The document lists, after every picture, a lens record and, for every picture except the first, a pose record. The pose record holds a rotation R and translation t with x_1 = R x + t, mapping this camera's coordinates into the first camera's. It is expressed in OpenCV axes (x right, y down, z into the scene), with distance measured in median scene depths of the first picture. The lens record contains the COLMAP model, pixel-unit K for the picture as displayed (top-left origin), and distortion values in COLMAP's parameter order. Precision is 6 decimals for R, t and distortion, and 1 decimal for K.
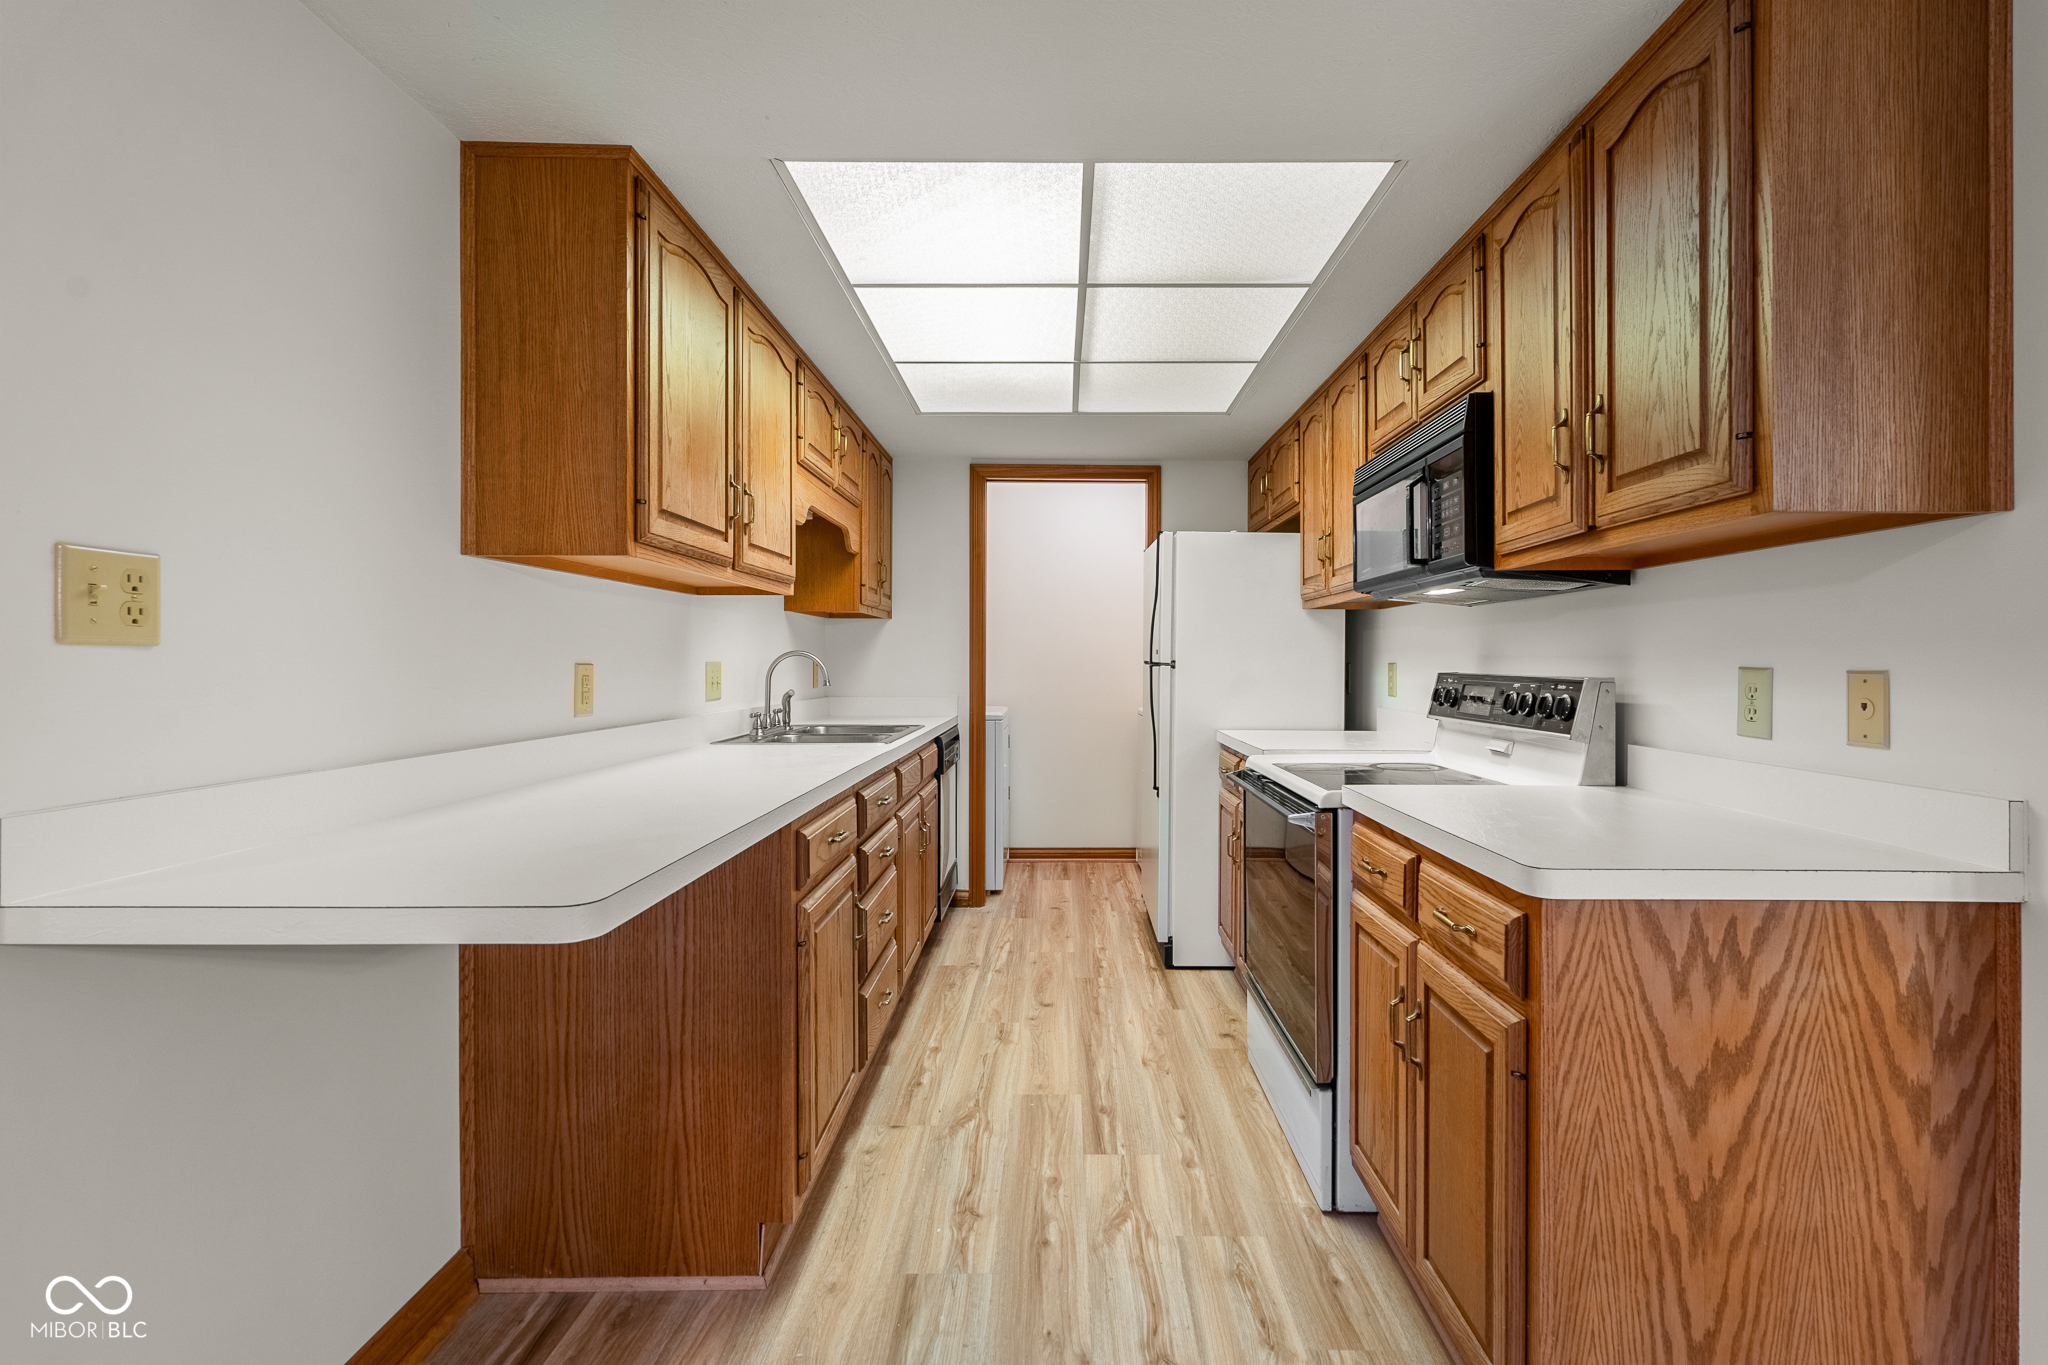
lens RADIAL K [[907.4, 0, 1068.8], [0, 907.4, 661.5], [0, 0, 1]] dist [0.000207, -0.000031]
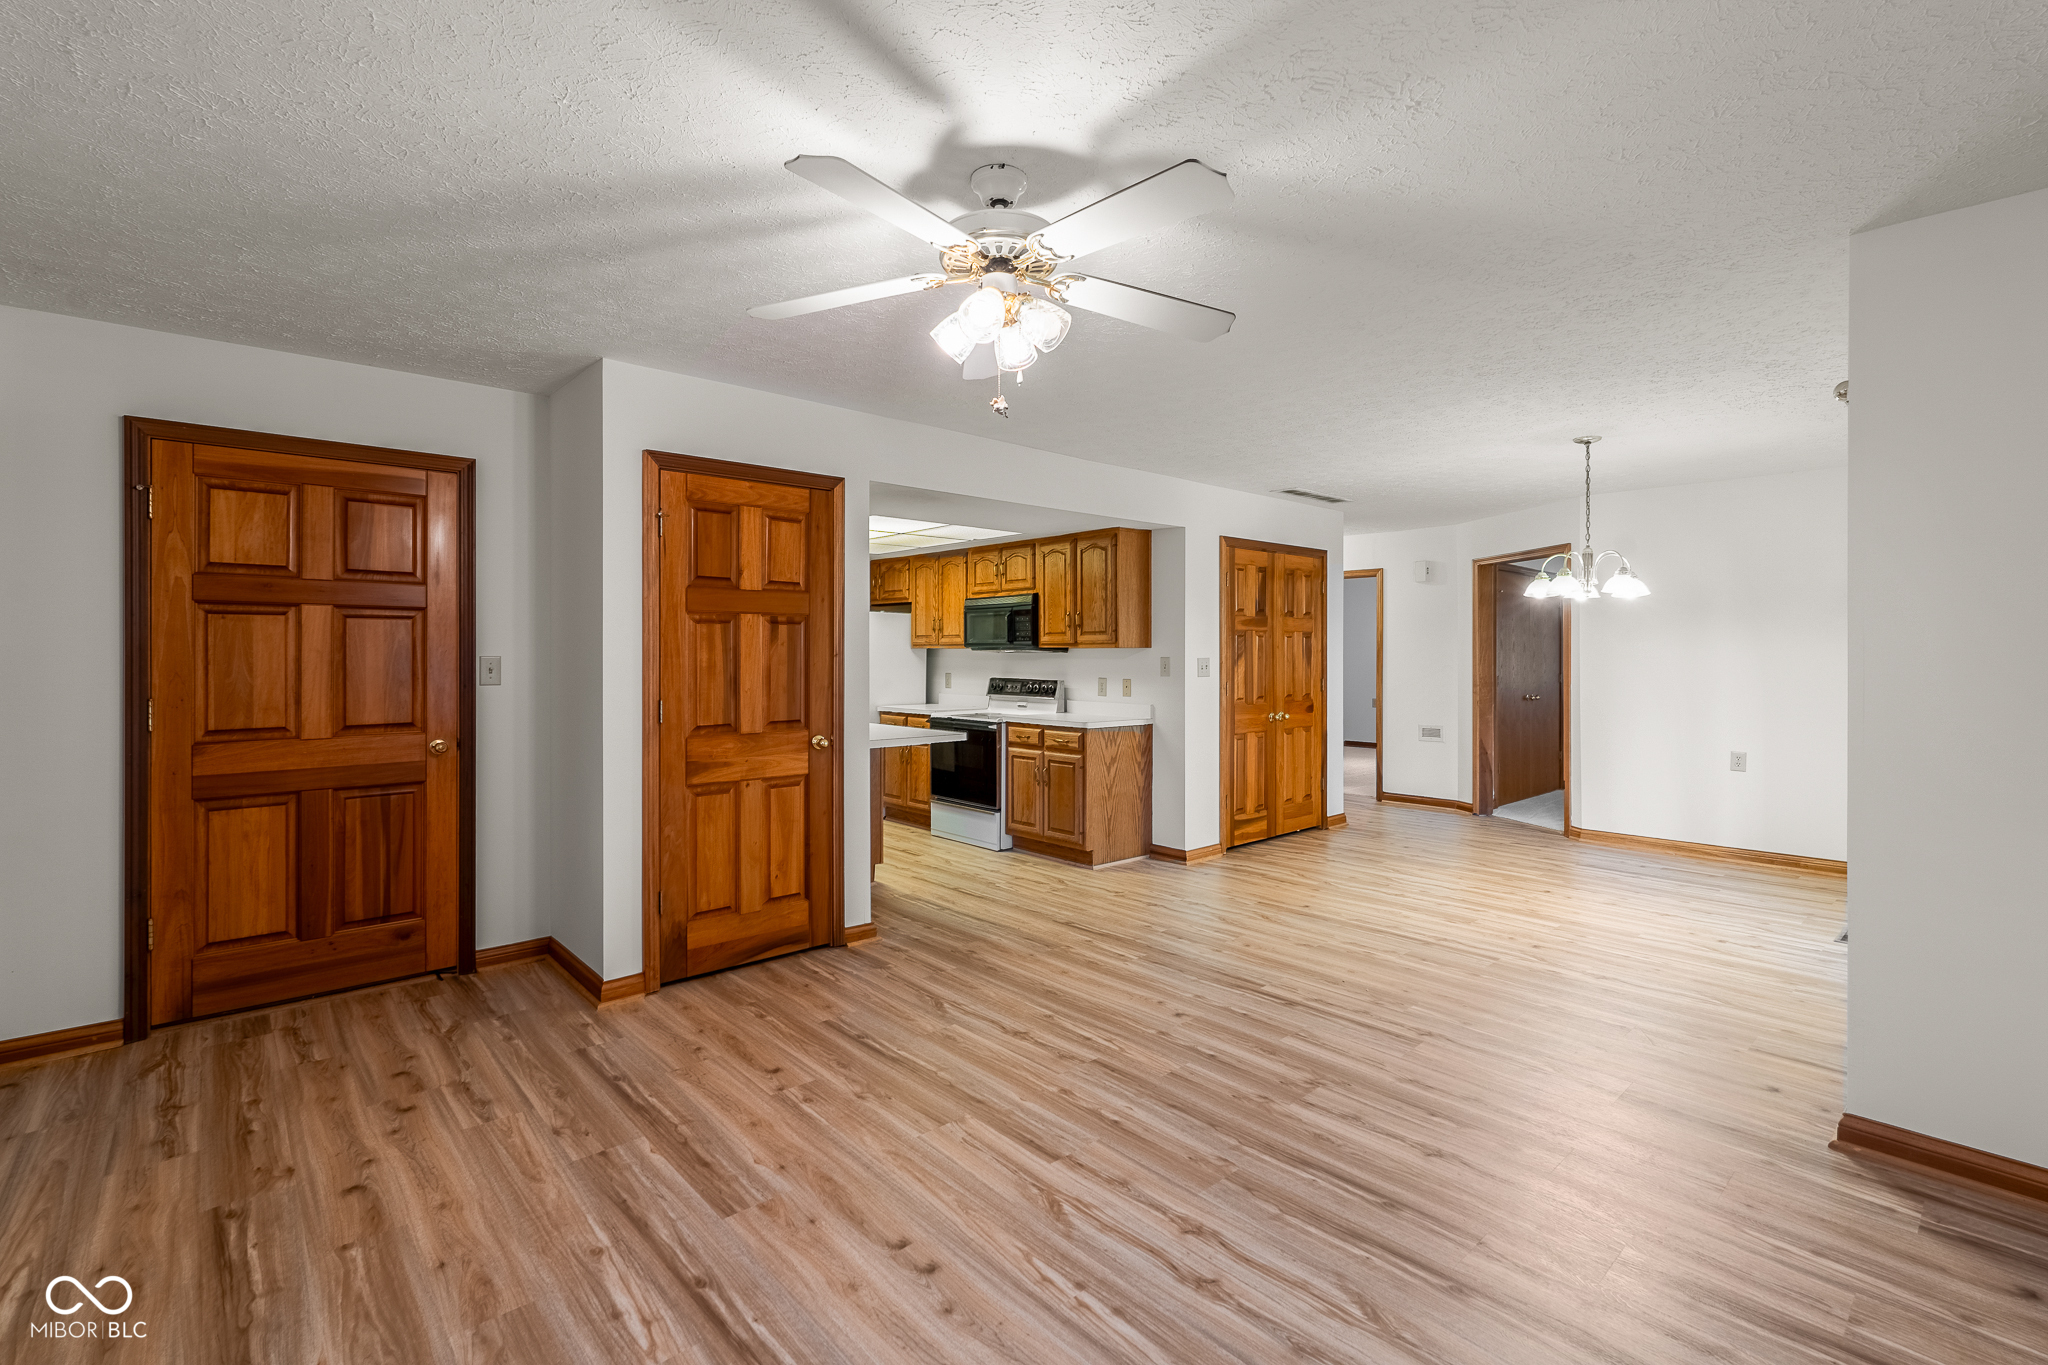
lens RADIAL K [[940.9, 0, 1063.3], [0, 940.9, 654.9], [0, 0, 1]] dist [-0.004068, -0.000514]
pose [[0.721497, 0.000983, 0.692417, -1.740309], [-0.003014, 0.999994, 0.001721, -0.079643], [-0.692411, -0.003328, 0.721495, -1.444229]]
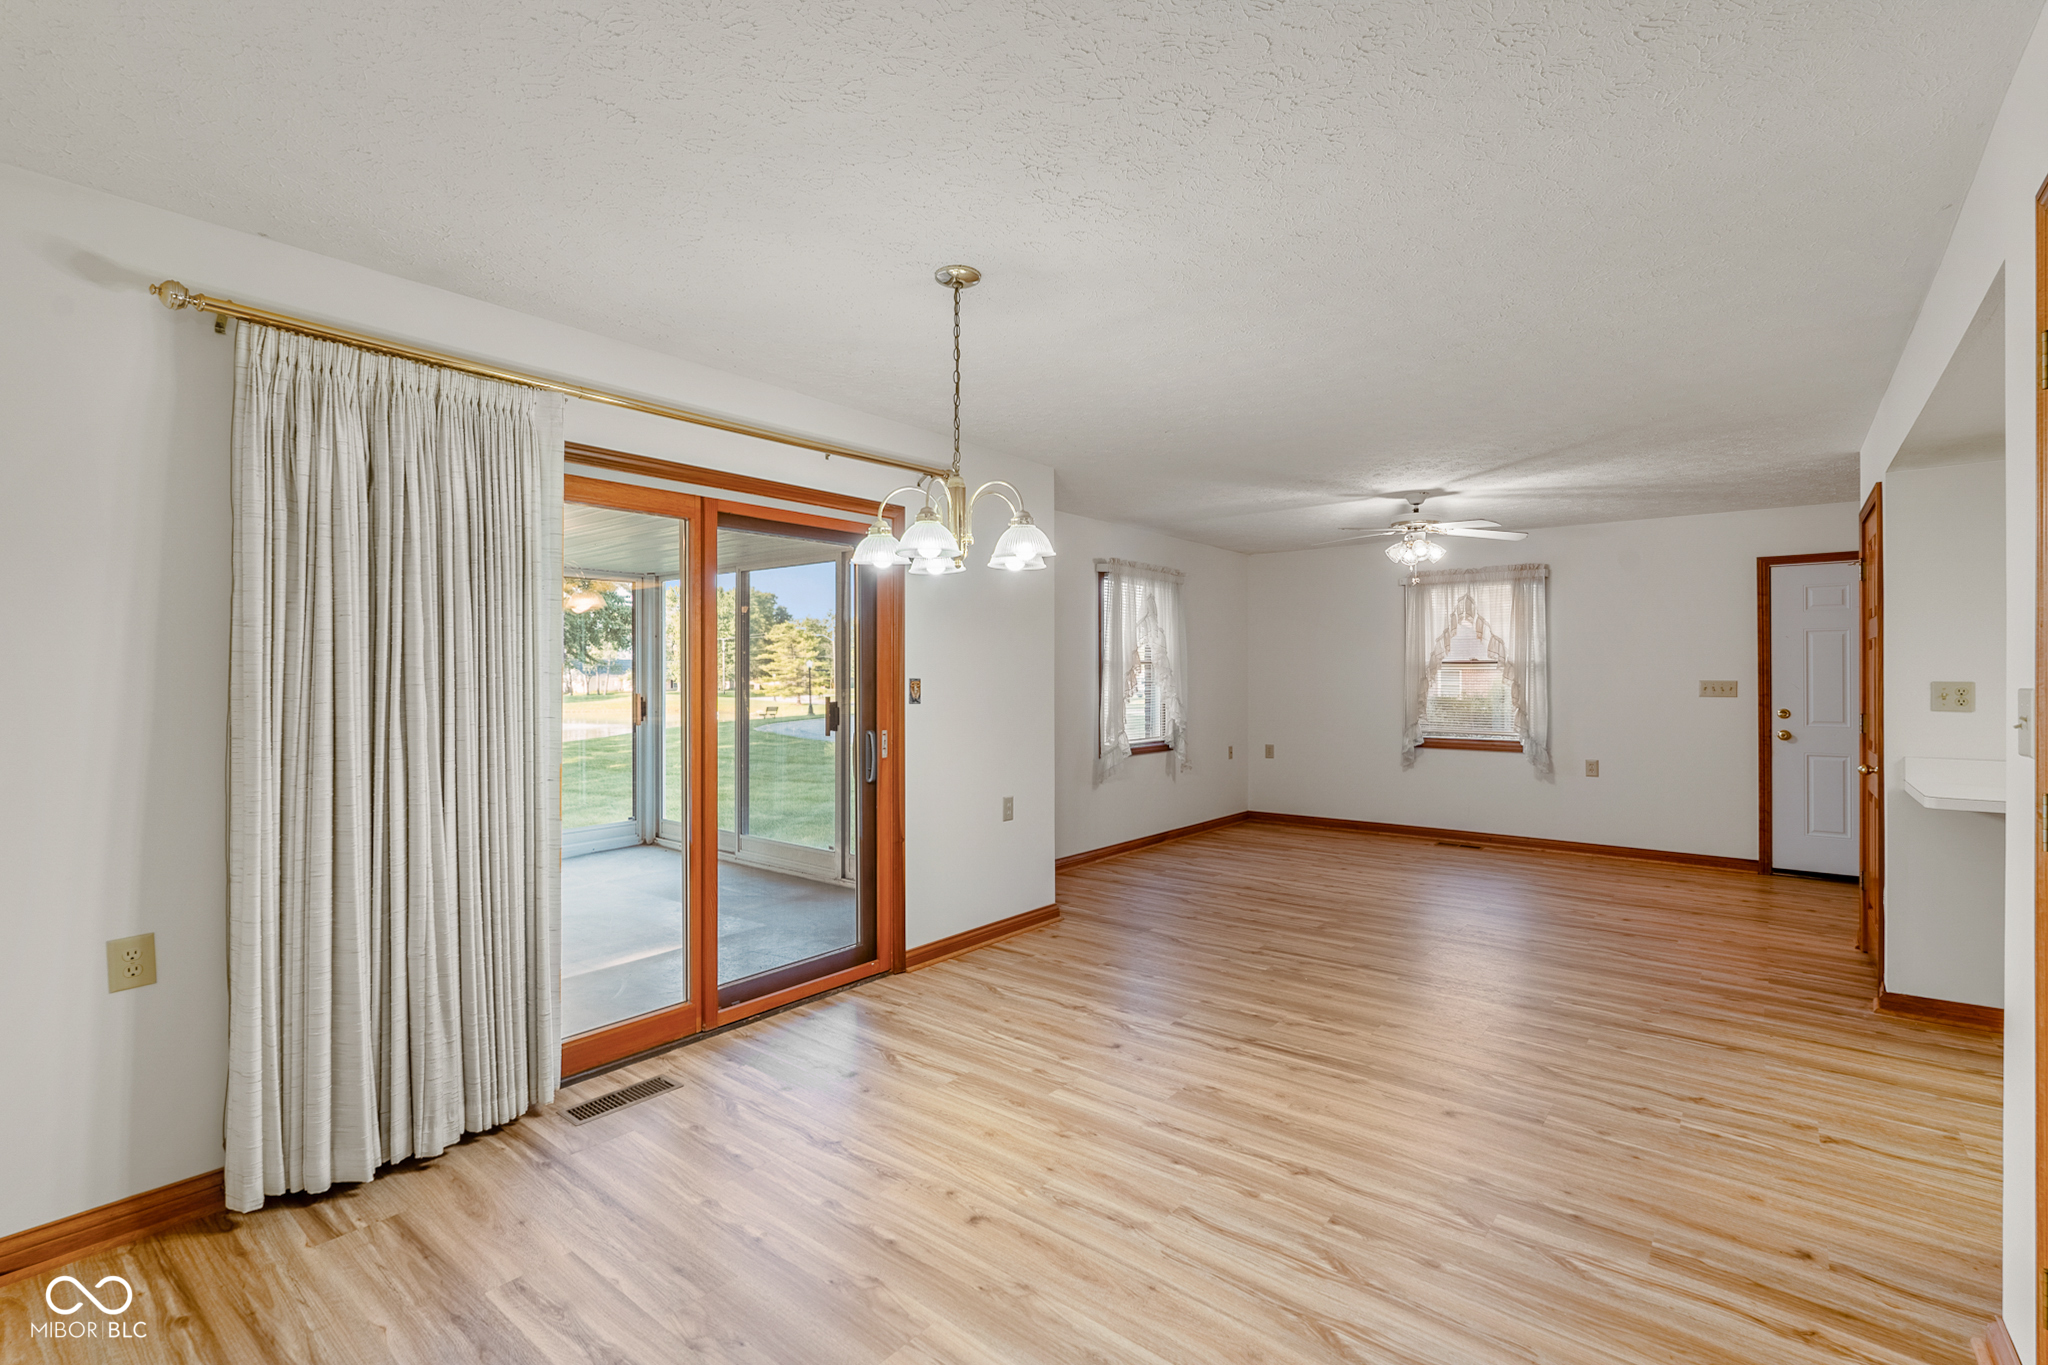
lens RADIAL K [[888.3, 0, 1024.0], [0, 888.3, 682.5], [0, 0, 1]] dist [0.001074, -0.000211]
pose [[-0.645849, 0.007724, -0.763426, 1.870422], [0.001056, 0.999957, 0.009223, -0.082059], [0.763465, 0.005151, -0.645829, 0.265068]]
